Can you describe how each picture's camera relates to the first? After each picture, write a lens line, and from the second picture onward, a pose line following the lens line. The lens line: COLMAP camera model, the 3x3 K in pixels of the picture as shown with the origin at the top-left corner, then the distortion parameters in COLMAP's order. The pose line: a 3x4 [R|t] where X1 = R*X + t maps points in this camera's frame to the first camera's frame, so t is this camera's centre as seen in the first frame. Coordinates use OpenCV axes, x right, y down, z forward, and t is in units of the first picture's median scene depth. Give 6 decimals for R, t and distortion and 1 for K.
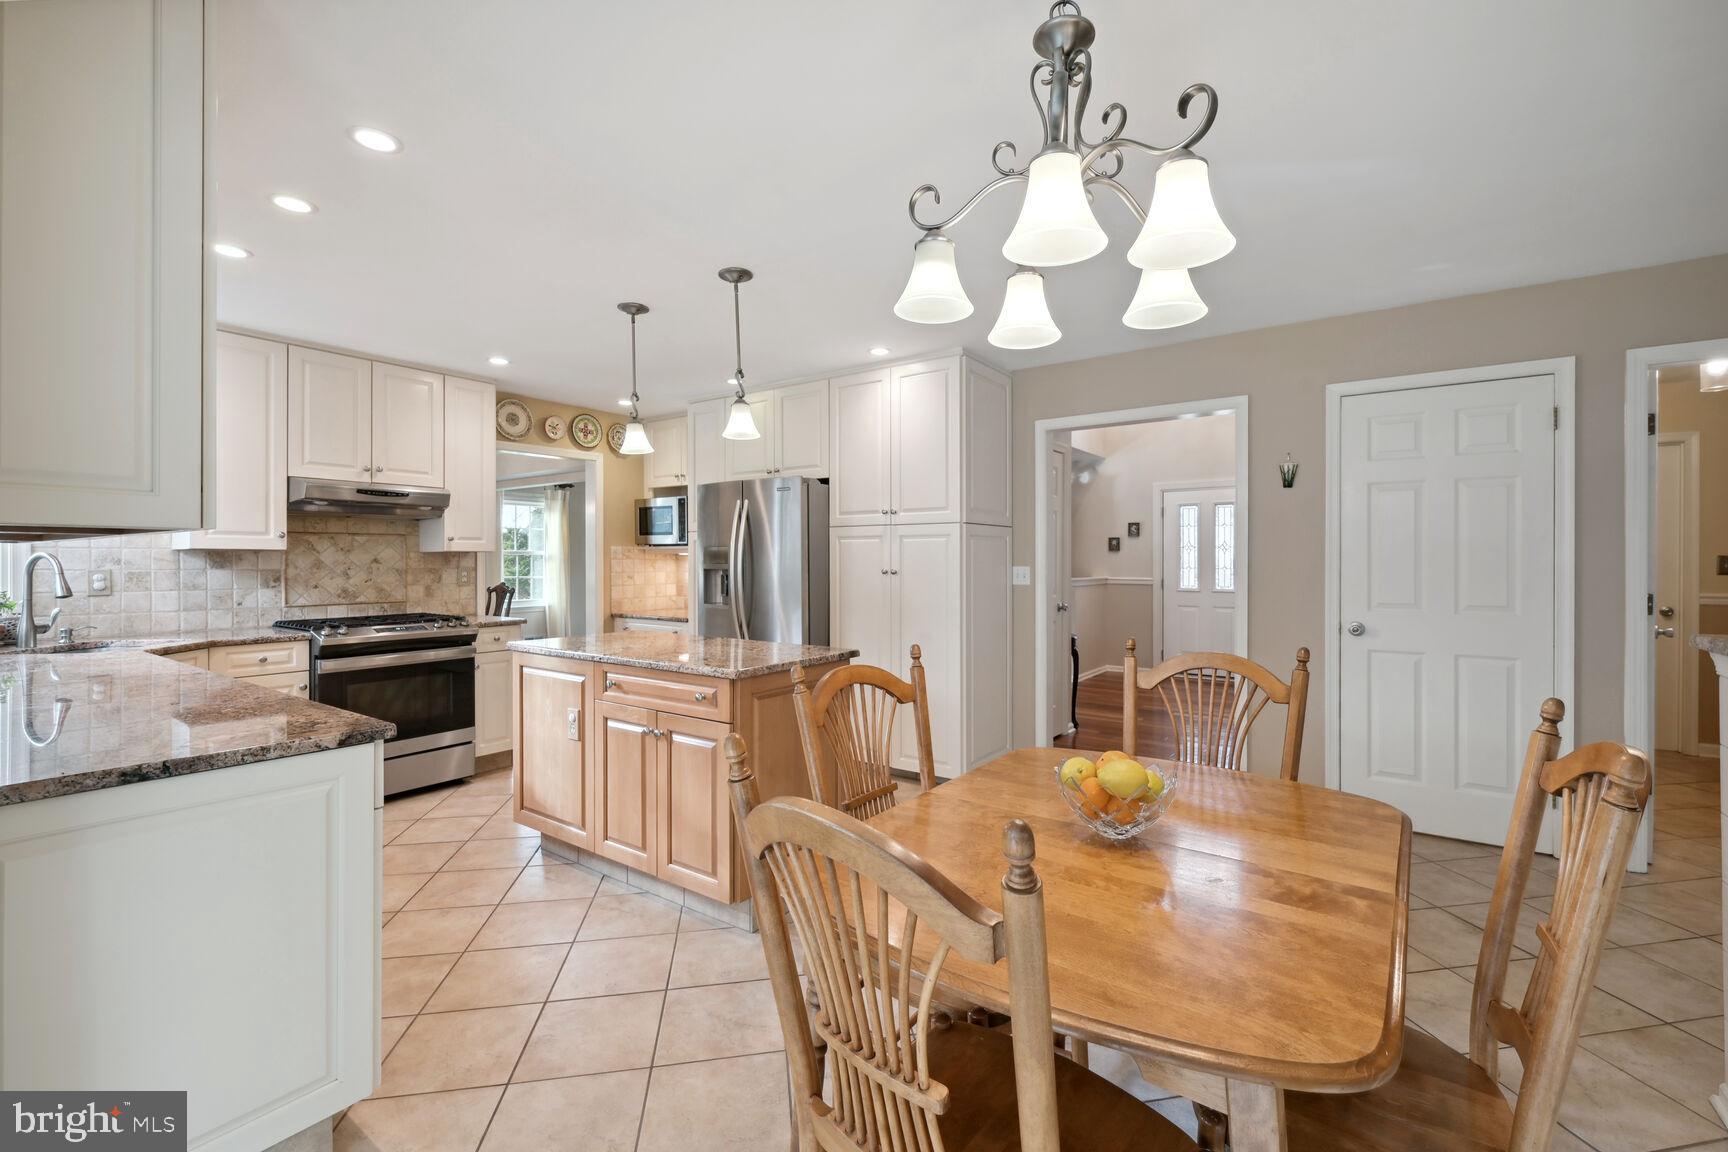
lens RADIAL K [[750.4, 0, 869.6], [0, 750.4, 566.7], [0, 0, 1]] dist [-0.002480, 0.000863]
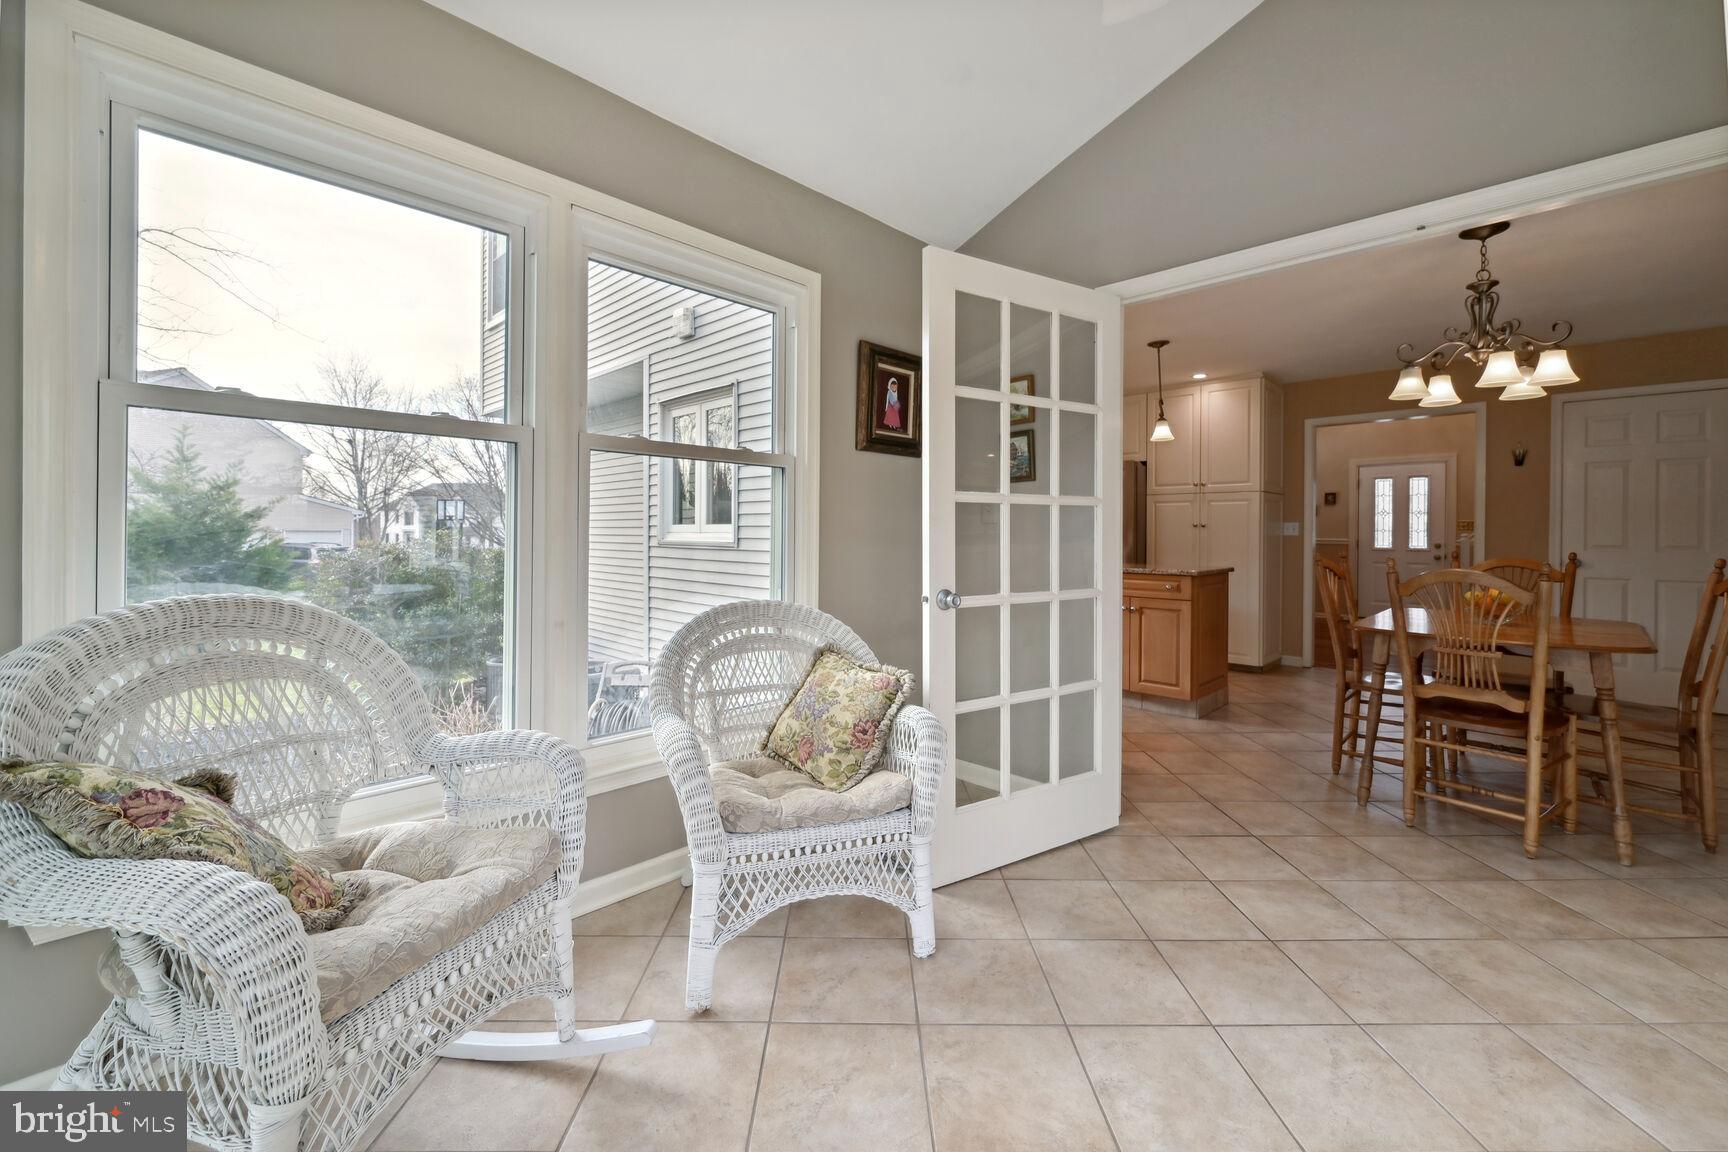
lens RADIAL K [[706.1, 0, 859.7], [0, 706.1, 538.6], [0, 0, 1]] dist [-0.002285, 0.001350]
pose [[0.986171, 0.007637, -0.165555, -0.442844], [-0.007426, 0.999971, 0.001889, 0.039059], [0.165564, -0.000634, 0.986199, -0.520496]]
